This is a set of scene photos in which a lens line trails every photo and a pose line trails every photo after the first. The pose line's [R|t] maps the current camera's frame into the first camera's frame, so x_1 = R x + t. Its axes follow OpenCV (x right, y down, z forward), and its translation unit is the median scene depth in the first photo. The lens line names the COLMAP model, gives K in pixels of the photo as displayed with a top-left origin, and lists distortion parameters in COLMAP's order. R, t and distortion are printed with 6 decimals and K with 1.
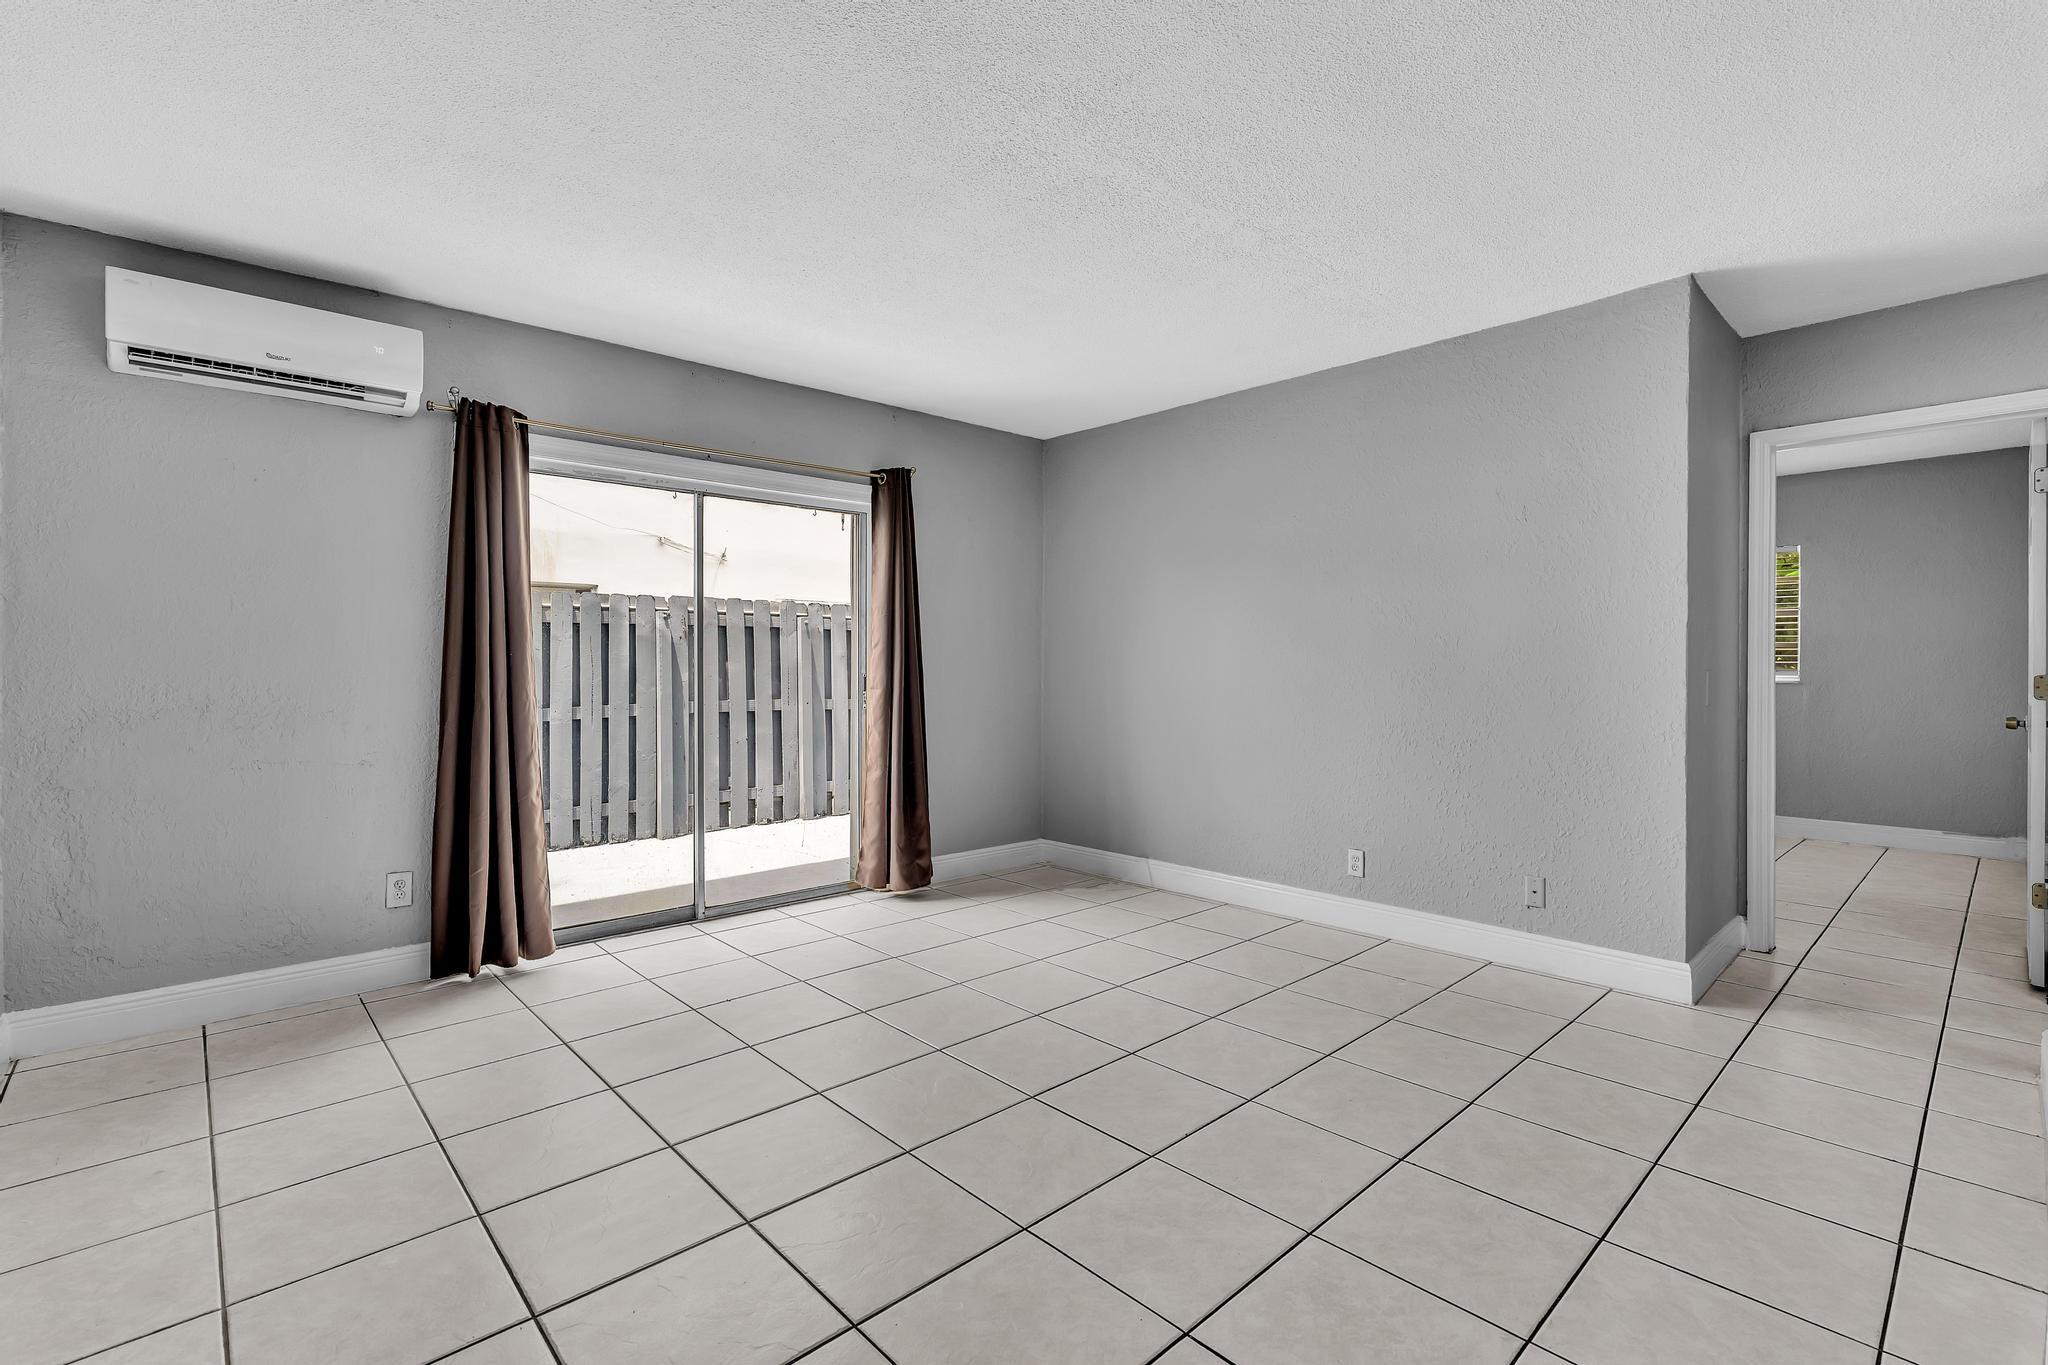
lens RADIAL K [[981.9, 0, 1044.4], [0, 981.9, 660.1], [0, 0, 1]] dist [-0.011510, -0.000180]
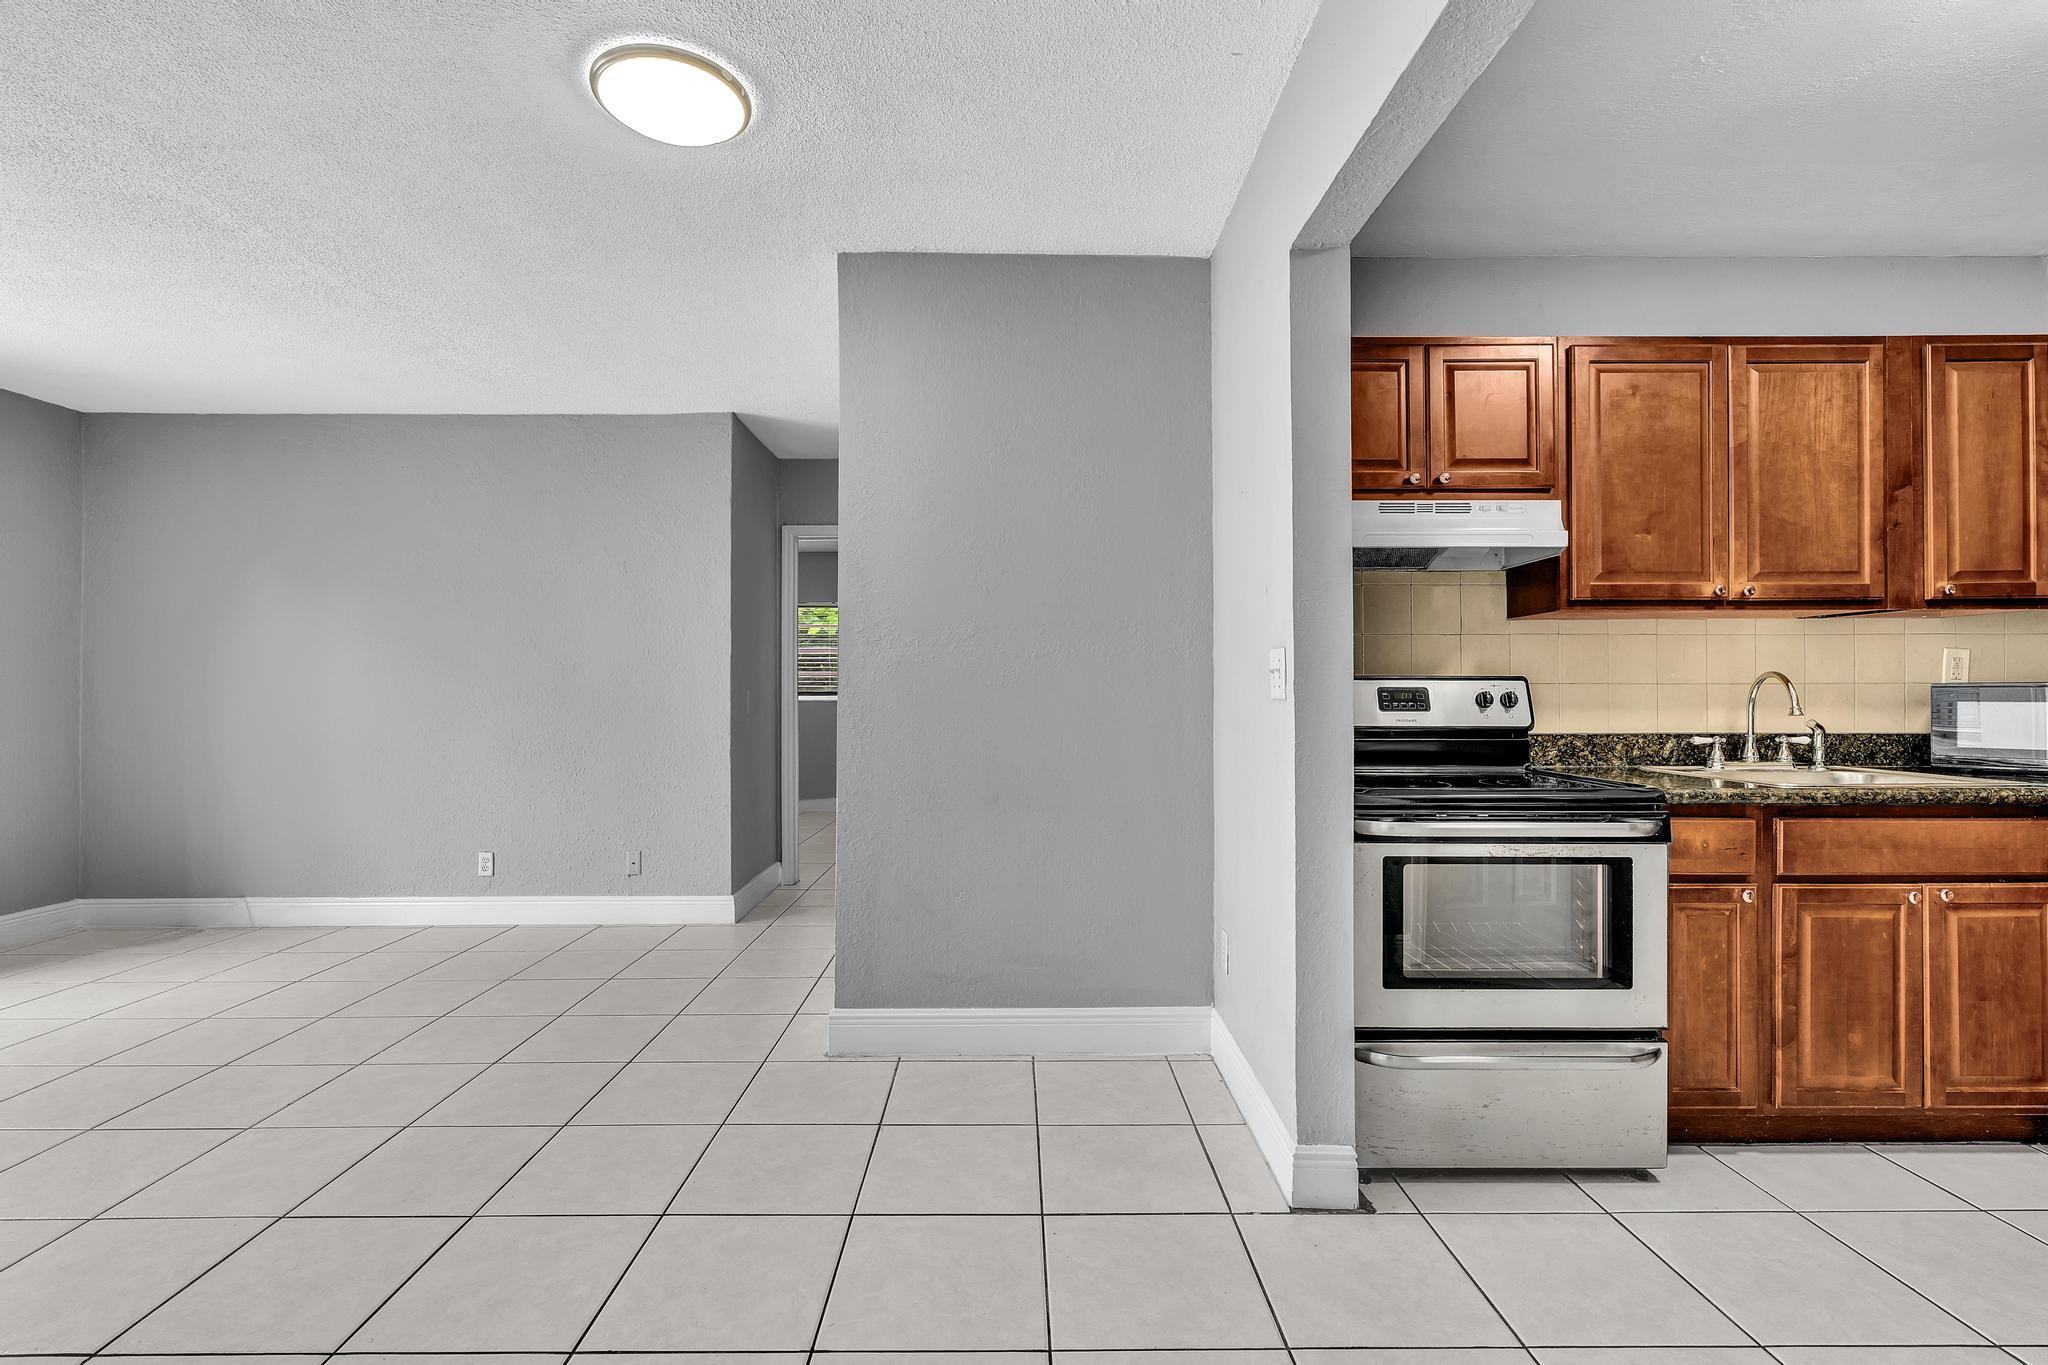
lens RADIAL K [[938.6, 0, 1019.4], [0, 938.6, 690.2], [0, 0, 1]] dist [-0.003677, -0.000795]
pose [[0.701405, -0.001351, 0.712761, -0.018981], [-0.005397, 0.999959, 0.007206, -0.001072], [-0.712742, -0.008902, 0.701369, -0.221645]]
